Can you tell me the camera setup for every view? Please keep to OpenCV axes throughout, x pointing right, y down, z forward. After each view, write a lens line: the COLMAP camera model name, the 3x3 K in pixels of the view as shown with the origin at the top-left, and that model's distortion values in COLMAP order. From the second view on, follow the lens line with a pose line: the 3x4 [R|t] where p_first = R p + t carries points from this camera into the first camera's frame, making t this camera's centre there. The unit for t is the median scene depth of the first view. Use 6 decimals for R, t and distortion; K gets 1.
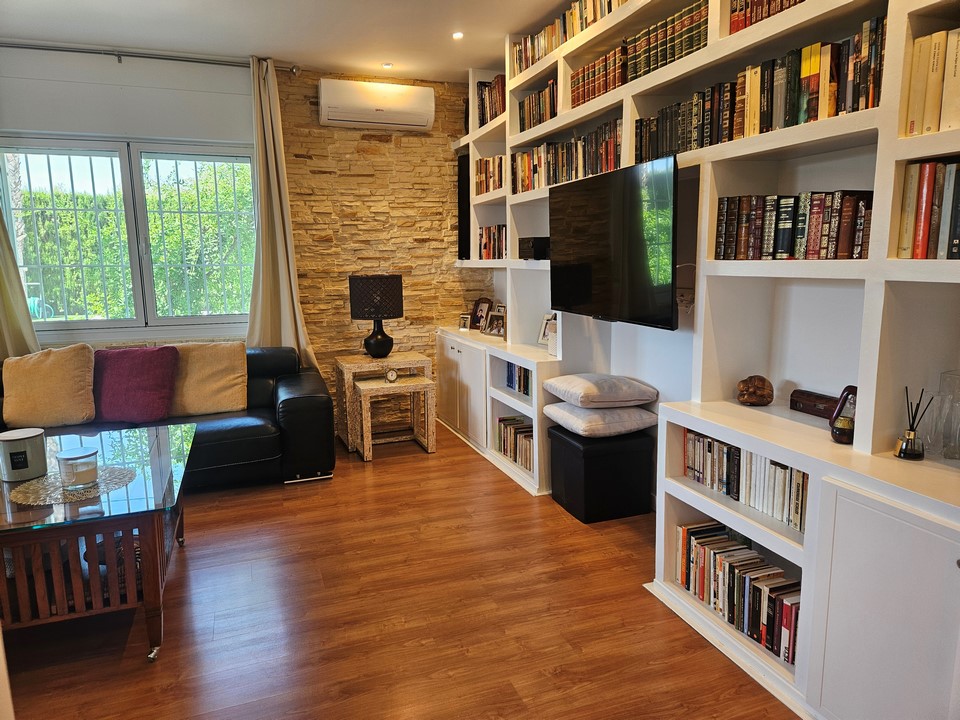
lens RADIAL K [[640.0, 0, 480.8], [0, 640.0, 361.4], [0, 0, 1]] dist [0.067324, -0.058397]
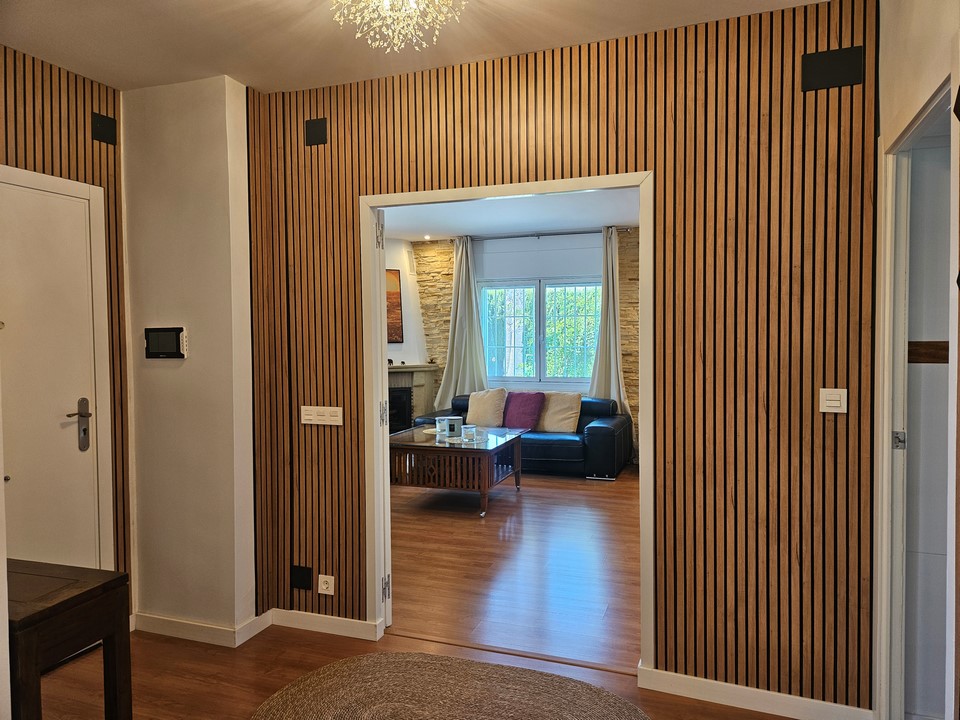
lens RADIAL K [[640.0, 0, 488.7], [0, 640.0, 356.6], [0, 0, 1]] dist [0.067324, -0.058397]
pose [[0.765300, 0.027950, -0.643067, 0.485610], [-0.106721, 0.990739, -0.083944, 0.038102], [0.634765, 0.132871, 0.761195, -0.403652]]
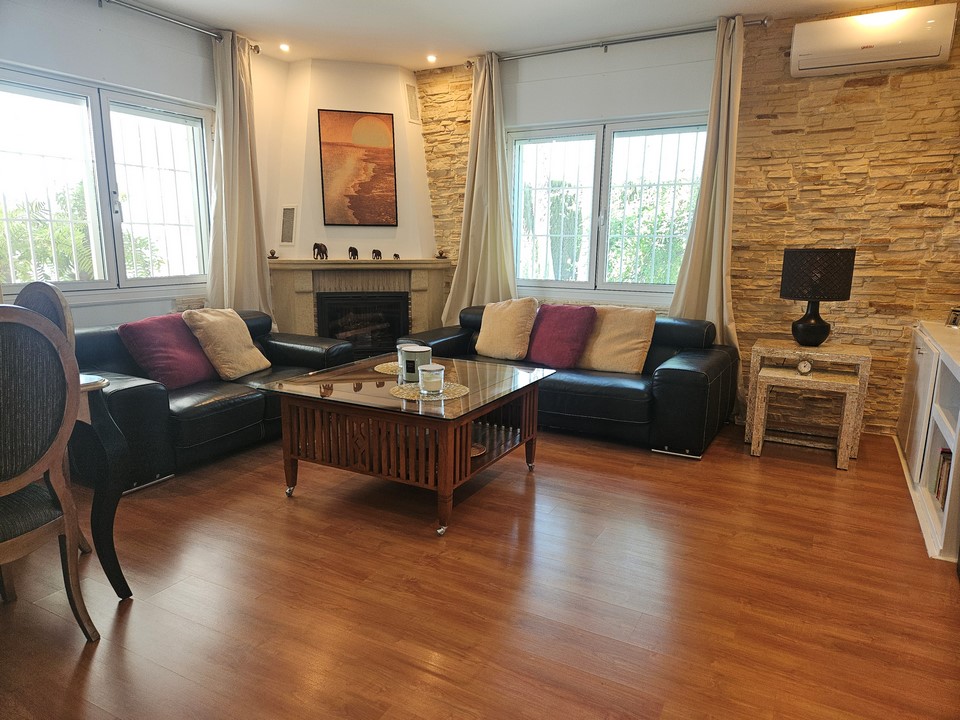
lens RADIAL K [[640.0, 0, 470.2], [0, 640.0, 370.0], [0, 0, 1]] dist [0.067324, -0.058397]
pose [[0.647972, 0.171545, -0.742095, 0.207905], [-0.140033, 0.984530, 0.105315, -0.002481], [0.748681, 0.035677, 0.661970, 0.094907]]
